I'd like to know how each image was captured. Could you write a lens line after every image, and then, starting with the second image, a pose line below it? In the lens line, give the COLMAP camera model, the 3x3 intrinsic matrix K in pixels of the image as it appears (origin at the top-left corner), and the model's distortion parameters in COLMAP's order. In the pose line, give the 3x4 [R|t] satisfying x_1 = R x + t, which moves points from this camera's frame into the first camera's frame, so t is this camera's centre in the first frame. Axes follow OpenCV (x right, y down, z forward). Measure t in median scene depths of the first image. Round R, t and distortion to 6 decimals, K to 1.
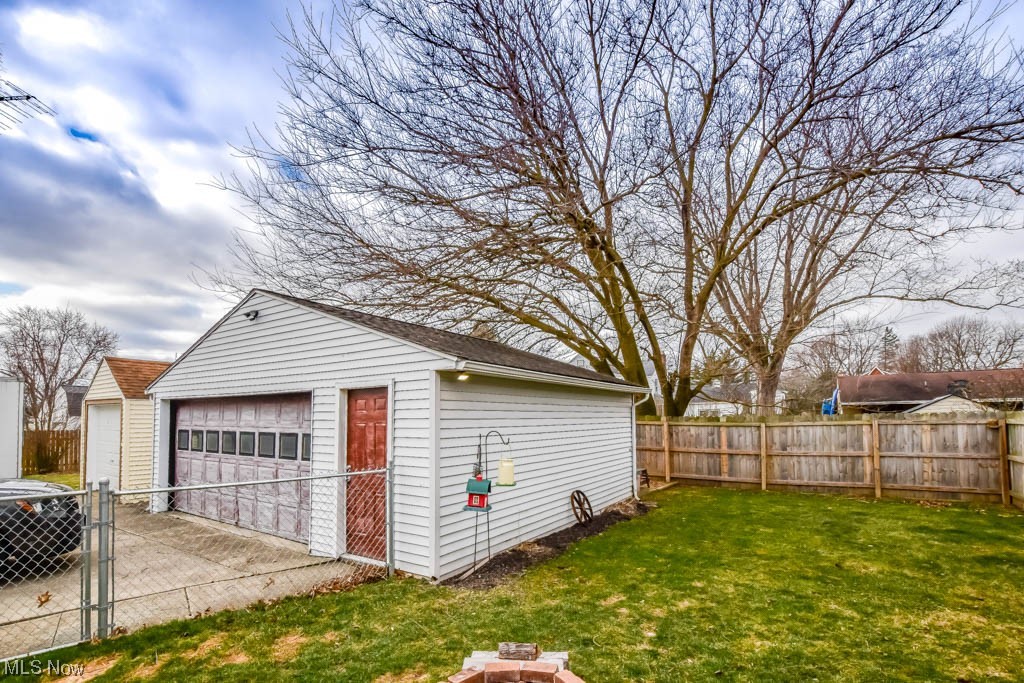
lens RADIAL K [[476.5, 0, 521.5], [0, 476.5, 393.5], [0, 0, 1]] dist [-0.036567, 0.005624]
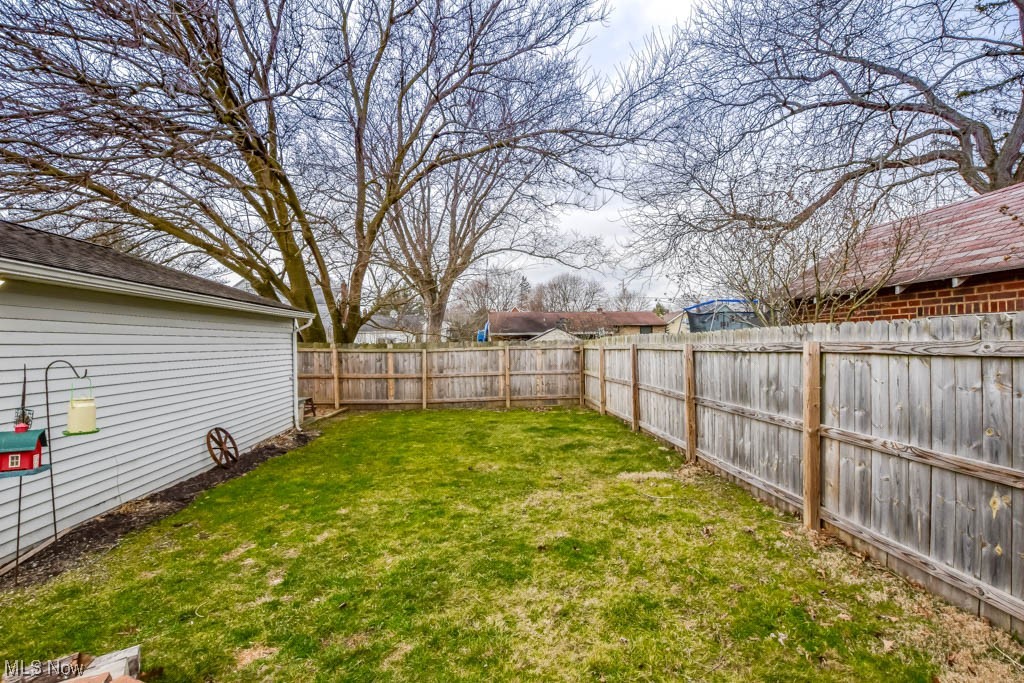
lens RADIAL K [[447.2, 0, 524.8], [0, 447.2, 341.9], [0, 0, 1]] dist [-0.029753, 0.002939]
pose [[0.786218, 0.000662, 0.617949, 0.053008], [-0.026079, 0.999144, 0.032110, 0.005663], [-0.617399, -0.041361, 0.785562, 0.027352]]
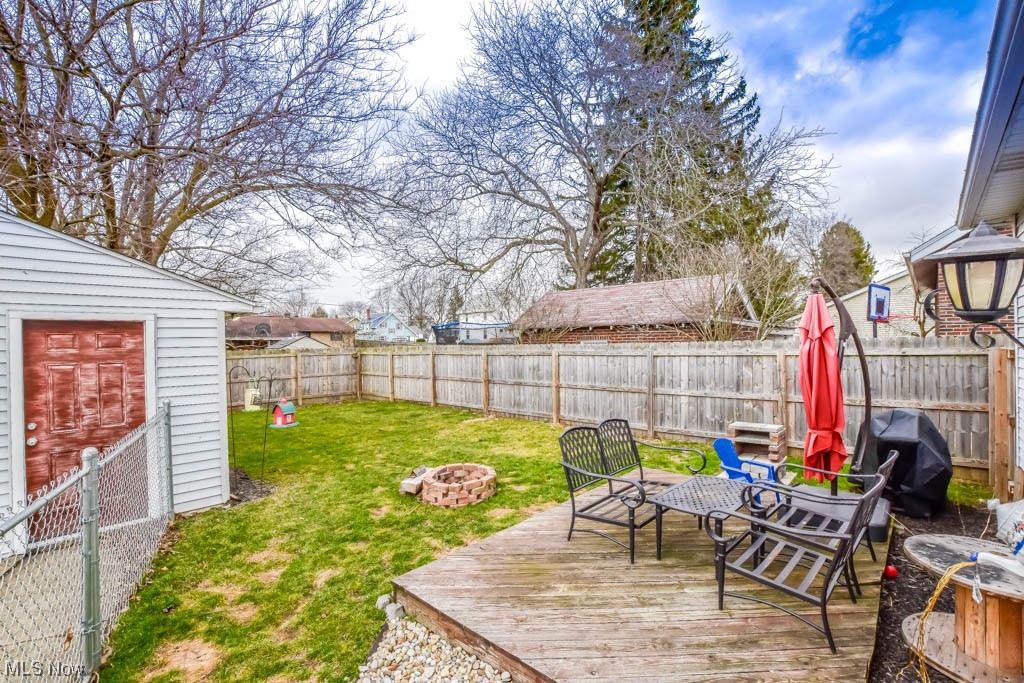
lens RADIAL K [[476.5, 0, 509.6], [0, 476.5, 345.3], [0, 0, 1]] dist [-0.036567, 0.005624]
pose [[0.165554, 0.002578, 0.986197, -0.641000], [-0.042079, 0.999104, 0.004452, -0.002430], [-0.985303, -0.042236, 0.165514, 0.106386]]
